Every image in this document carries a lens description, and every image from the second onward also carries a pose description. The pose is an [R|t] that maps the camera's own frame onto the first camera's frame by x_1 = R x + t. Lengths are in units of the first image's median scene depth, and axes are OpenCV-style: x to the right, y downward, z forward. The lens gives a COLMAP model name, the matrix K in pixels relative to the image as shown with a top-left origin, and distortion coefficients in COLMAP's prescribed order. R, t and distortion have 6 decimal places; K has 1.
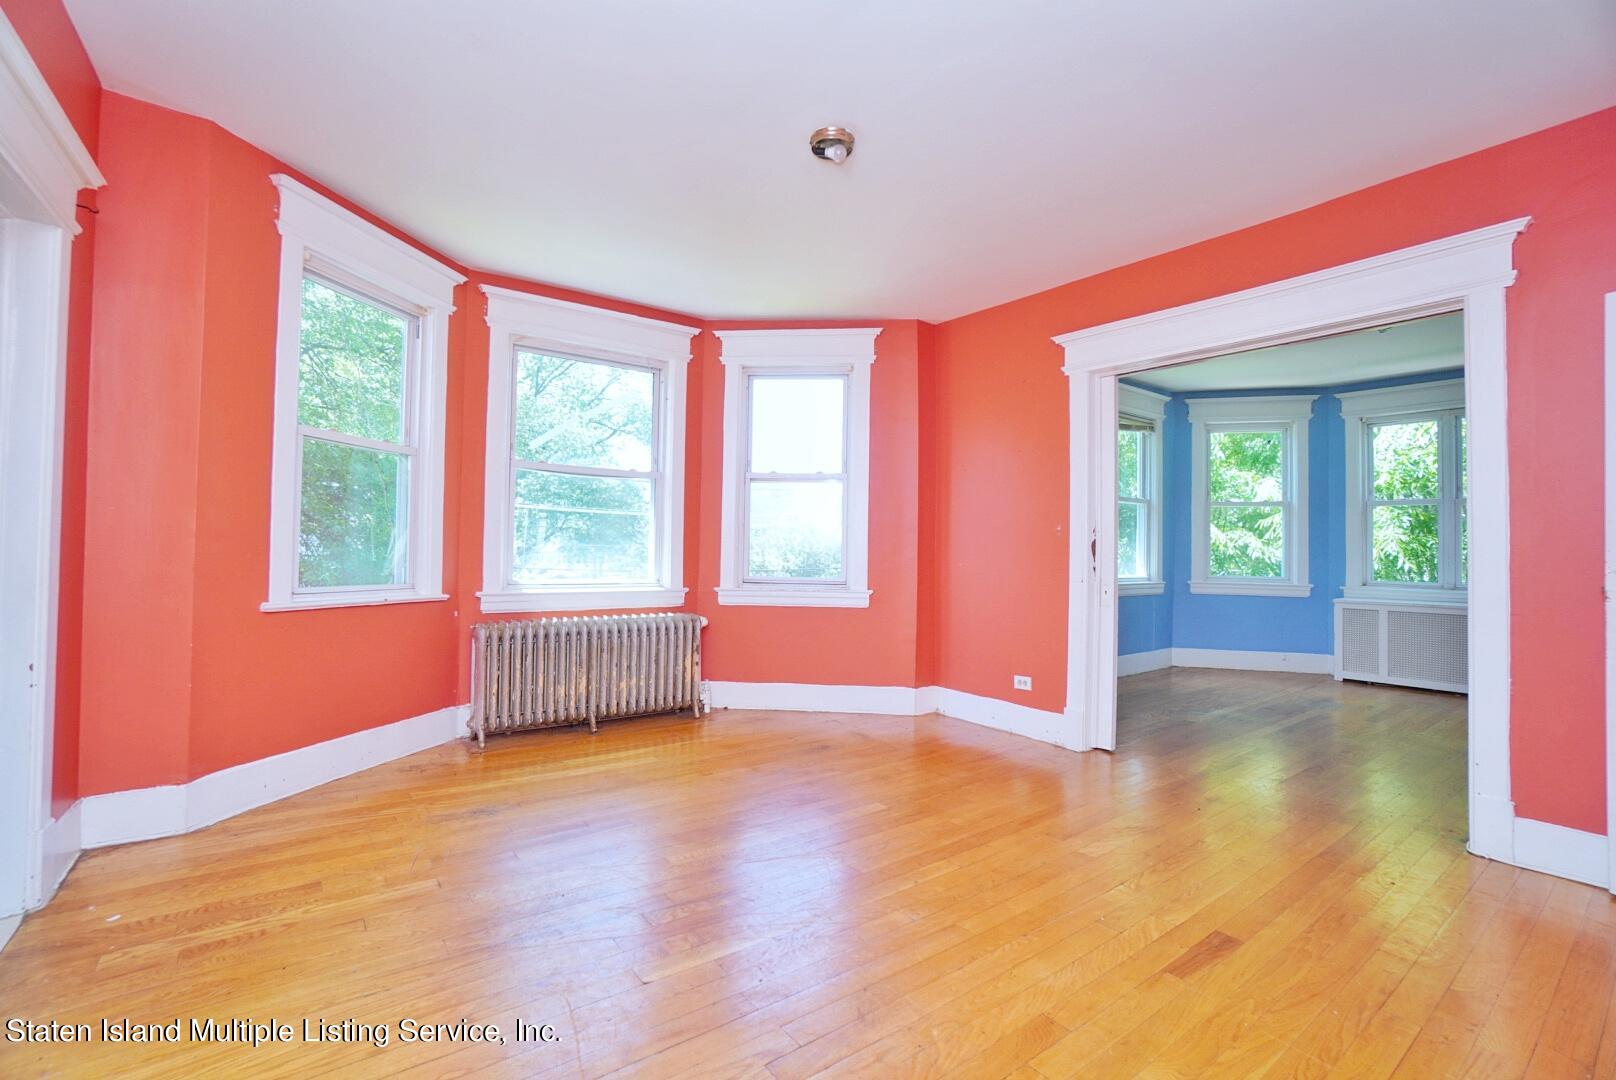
lens RADIAL K [[716.1, 0, 796.4], [0, 716.1, 534.6], [0, 0, 1]] dist [-0.047094, 0.017166]
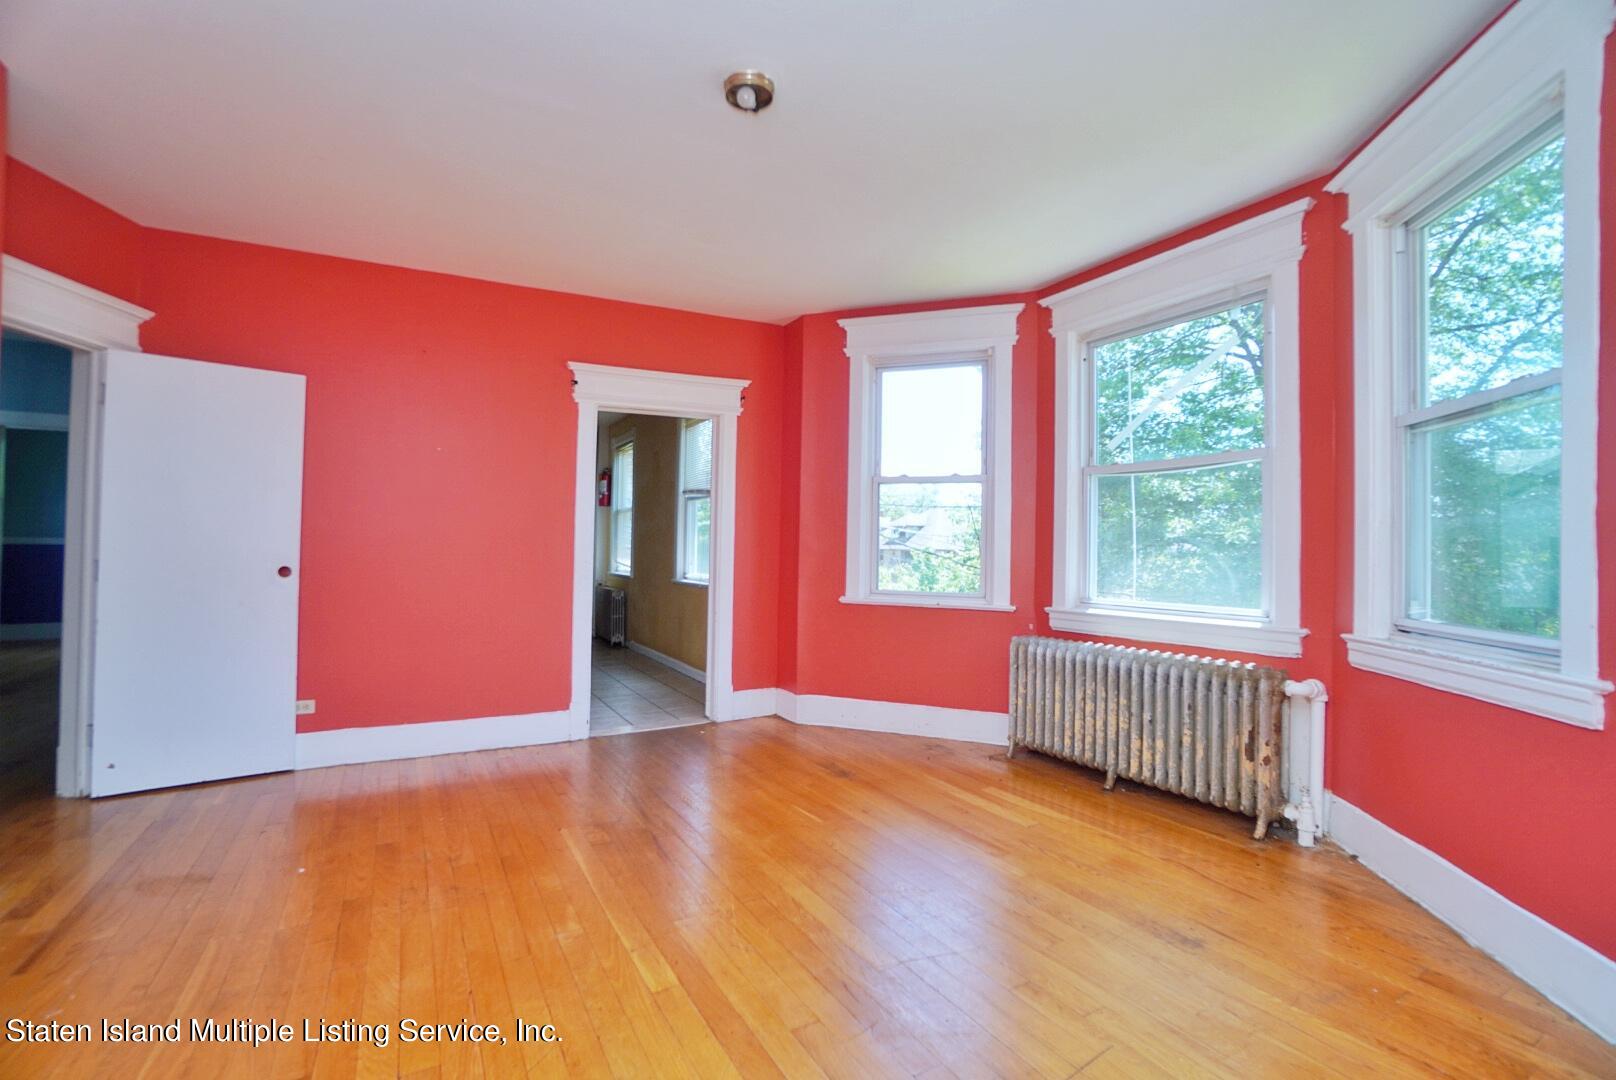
lens RADIAL K [[716.1, 0, 798.4], [0, 716.1, 541.4], [0, 0, 1]] dist [-0.047094, 0.017166]
pose [[-0.113985, -0.039693, -0.992689, 0.596139], [0.004313, 0.999172, -0.040447, 0.027544], [0.993473, -0.008892, -0.113720, 0.782533]]
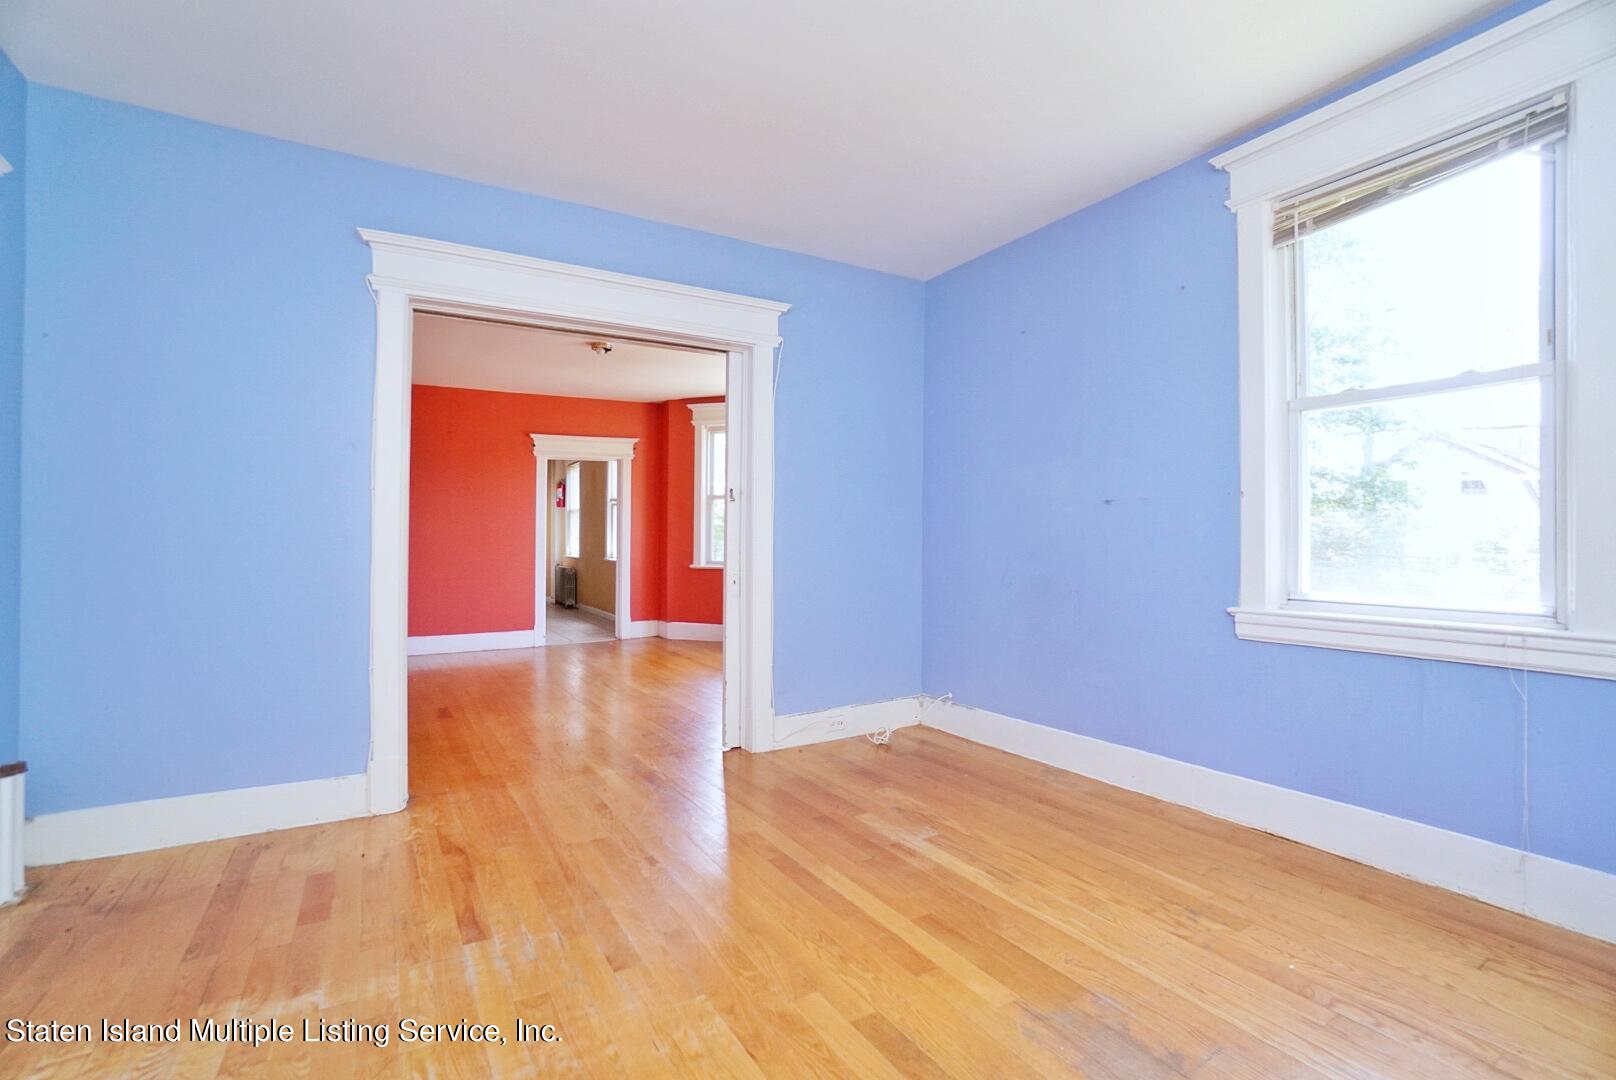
lens RADIAL K [[716.1, 0, 784.6], [0, 716.1, 544.4], [0, 0, 1]] dist [-0.047094, 0.017166]
pose [[-0.094087, -0.016874, -0.995421, 1.311254], [0.013738, 0.999739, -0.018246, 0.050094], [0.995469, -0.015392, -0.093830, 1.123424]]
